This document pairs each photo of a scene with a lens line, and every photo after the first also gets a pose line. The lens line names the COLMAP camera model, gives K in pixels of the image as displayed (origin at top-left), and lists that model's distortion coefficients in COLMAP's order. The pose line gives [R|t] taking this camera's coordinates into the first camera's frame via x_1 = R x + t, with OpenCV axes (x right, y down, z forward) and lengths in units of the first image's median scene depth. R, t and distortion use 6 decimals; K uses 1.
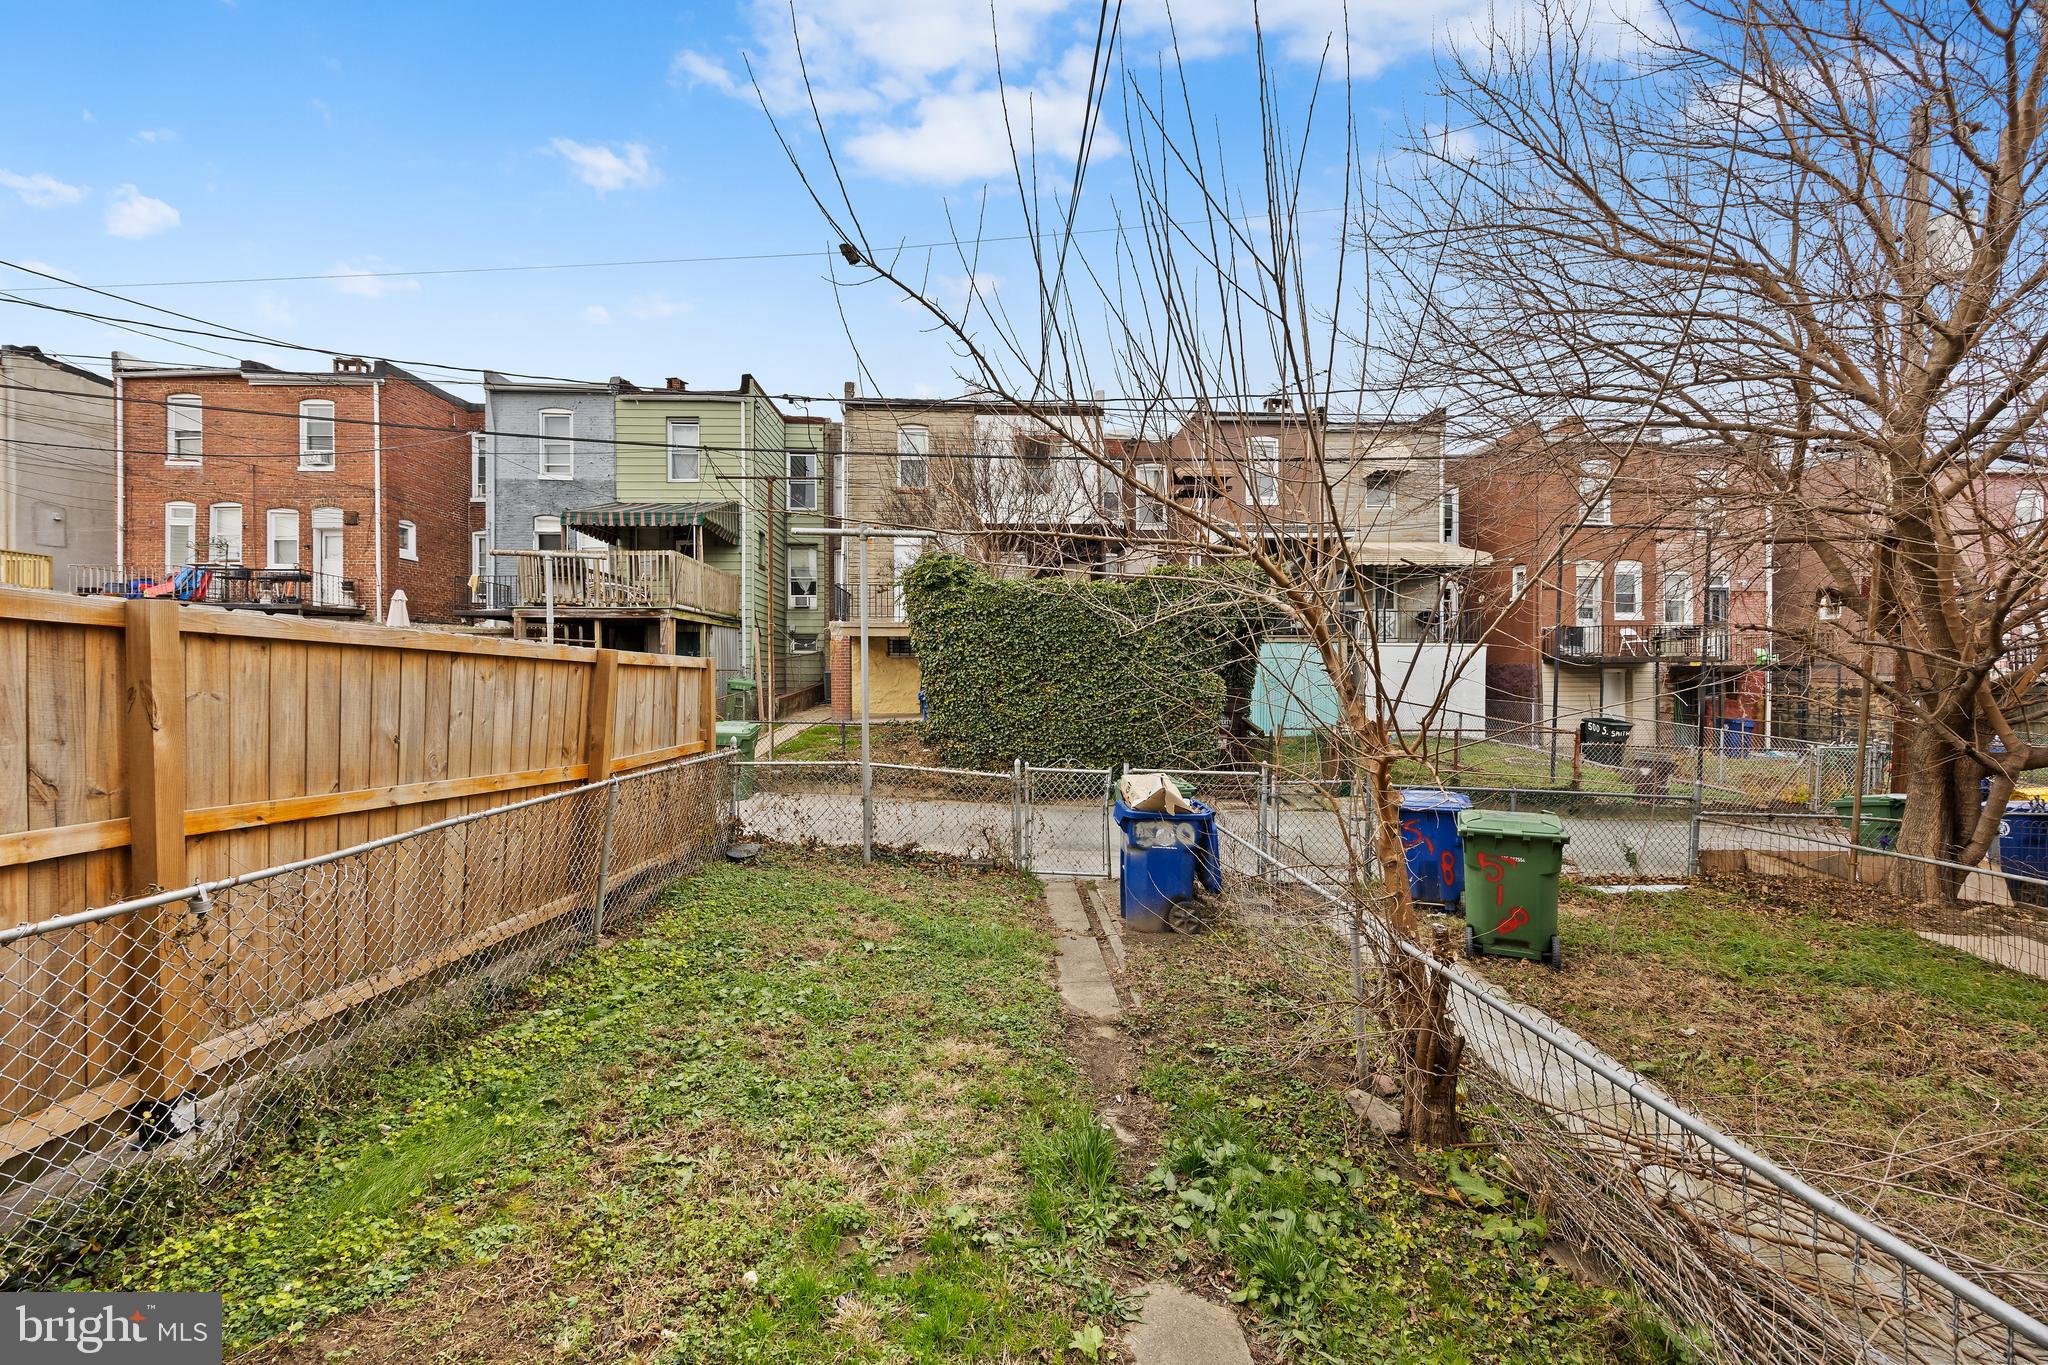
lens RADIAL K [[773.8, 0, 1026.4], [0, 773.8, 691.3], [0, 0, 1]] dist [-0.009083, -0.000247]
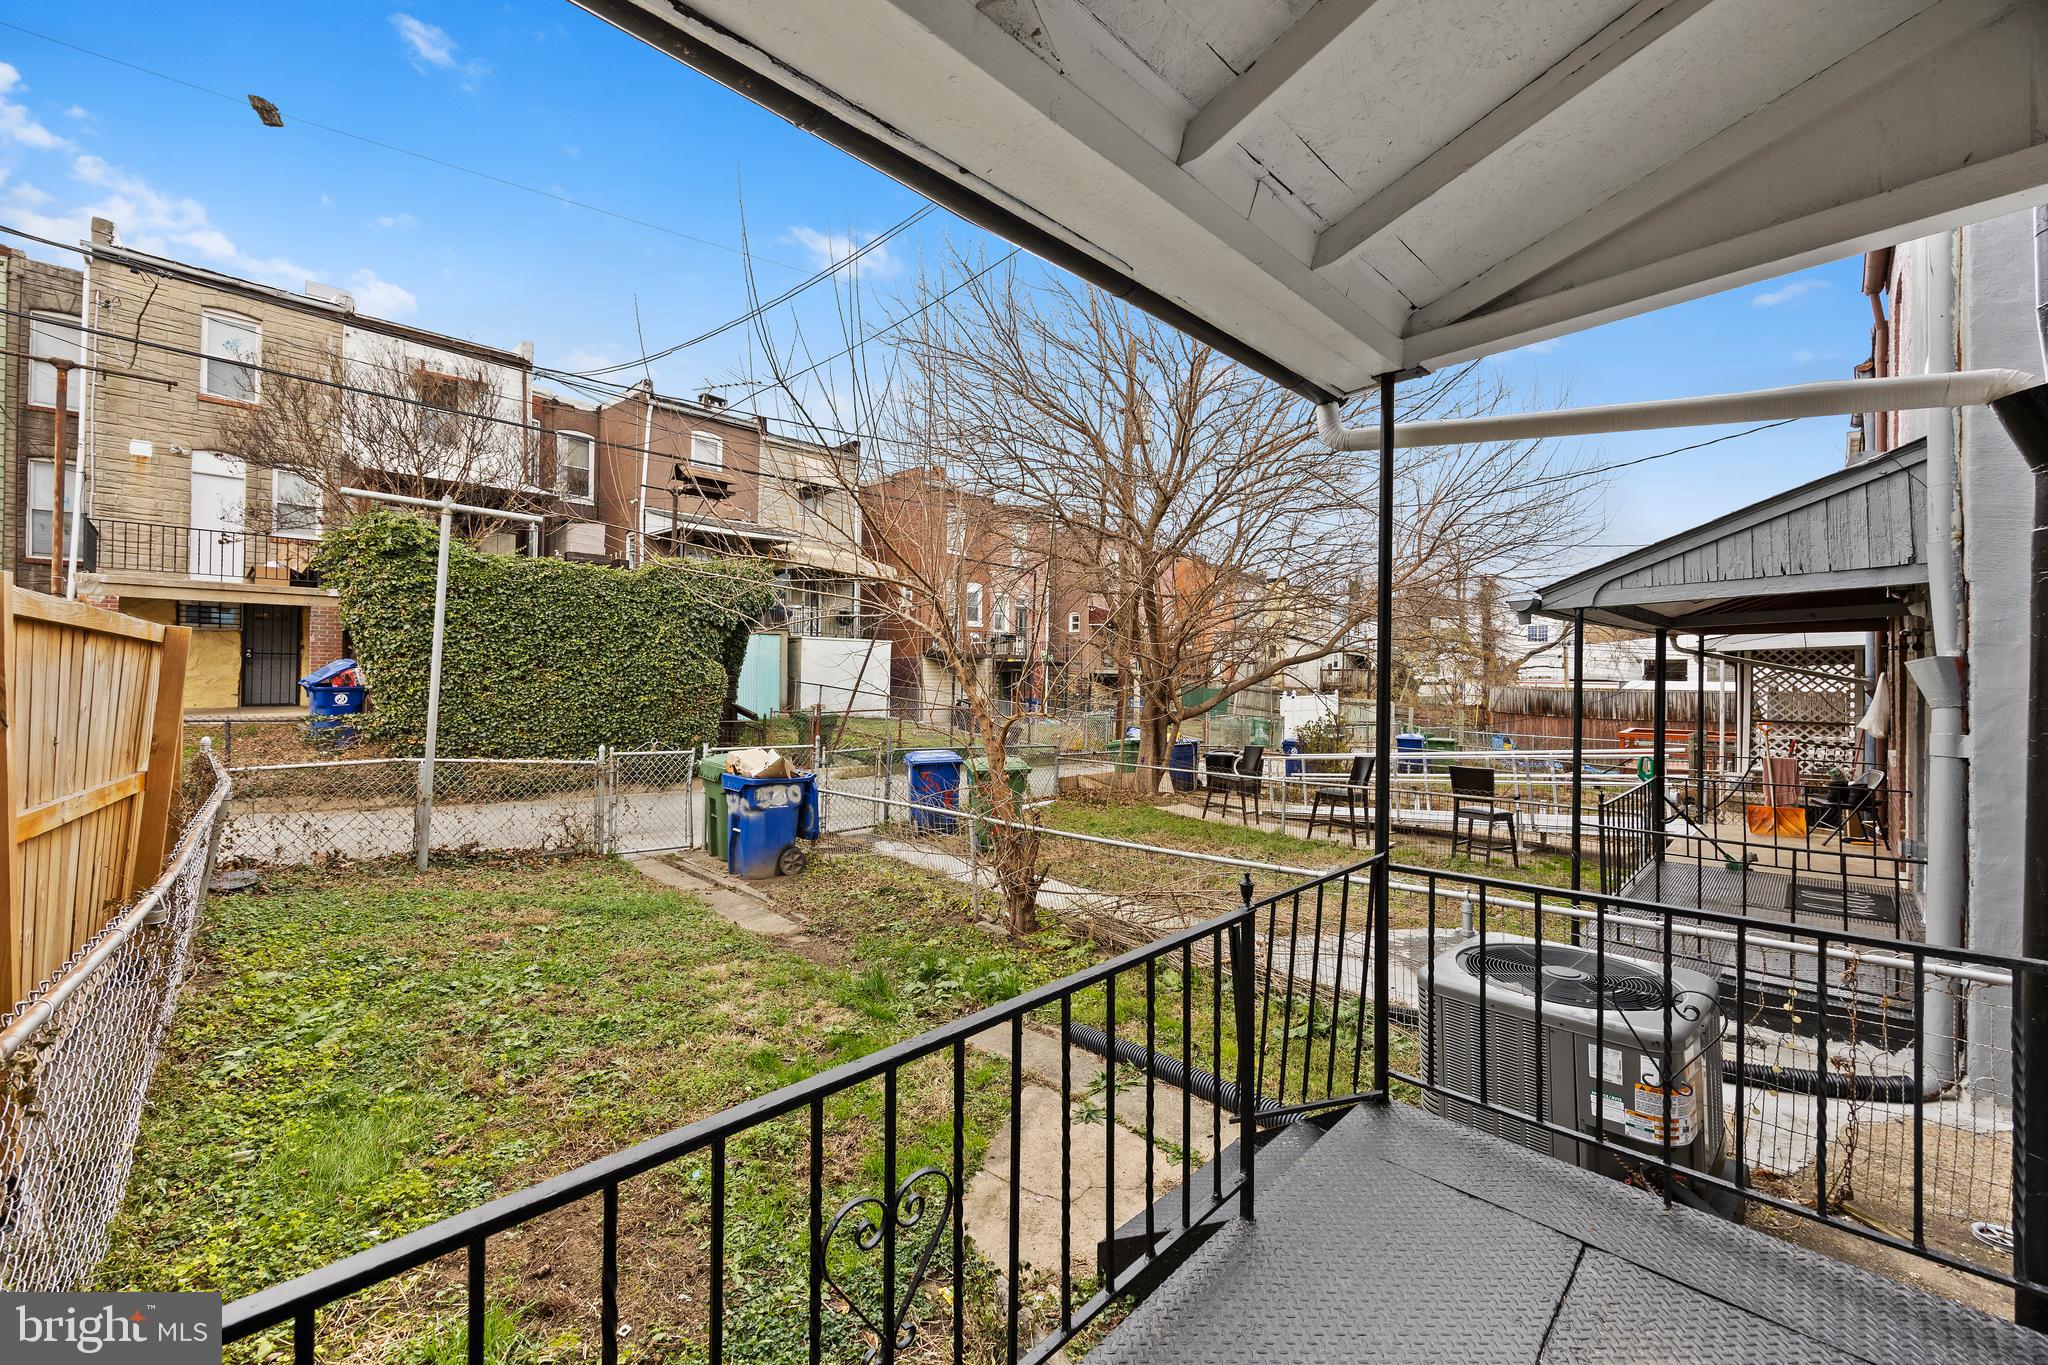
lens RADIAL K [[792.5, 0, 1017.5], [0, 792.5, 687.8], [0, 0, 1]] dist [-0.002683, 0.000078]
pose [[0.715674, -0.005872, 0.698410, -0.344421], [-0.002817, 0.999932, 0.011293, -0.001599], [-0.698429, -0.010049, 0.715609, -0.131907]]
